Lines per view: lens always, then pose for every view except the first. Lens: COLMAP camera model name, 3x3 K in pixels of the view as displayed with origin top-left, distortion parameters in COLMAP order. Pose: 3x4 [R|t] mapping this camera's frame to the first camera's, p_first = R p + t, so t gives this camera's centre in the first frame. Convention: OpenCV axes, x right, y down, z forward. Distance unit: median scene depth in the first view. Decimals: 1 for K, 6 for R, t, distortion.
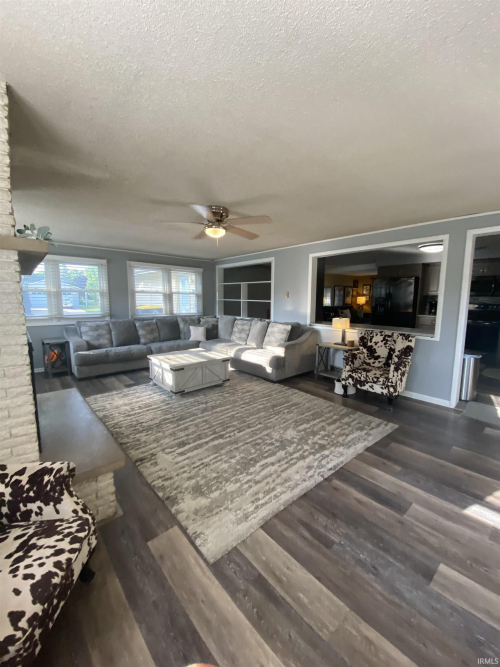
lens RADIAL K [[270.9, 0, 250.0], [0, 270.9, 333.5], [0, 0, 1]] dist [0.035191, -0.028960]
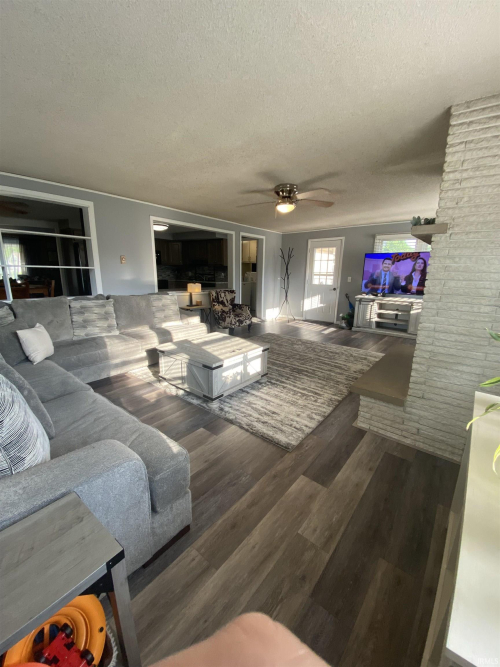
lens RADIAL K [[270.9, 0, 250.0], [0, 270.9, 333.5], [0, 0, 1]] dist [0.035191, -0.028960]
pose [[-0.180764, -0.233937, 0.955300, -1.288842], [0.100829, 0.961775, 0.254602, -0.176322], [-0.978344, 0.142344, -0.150267, 1.364538]]
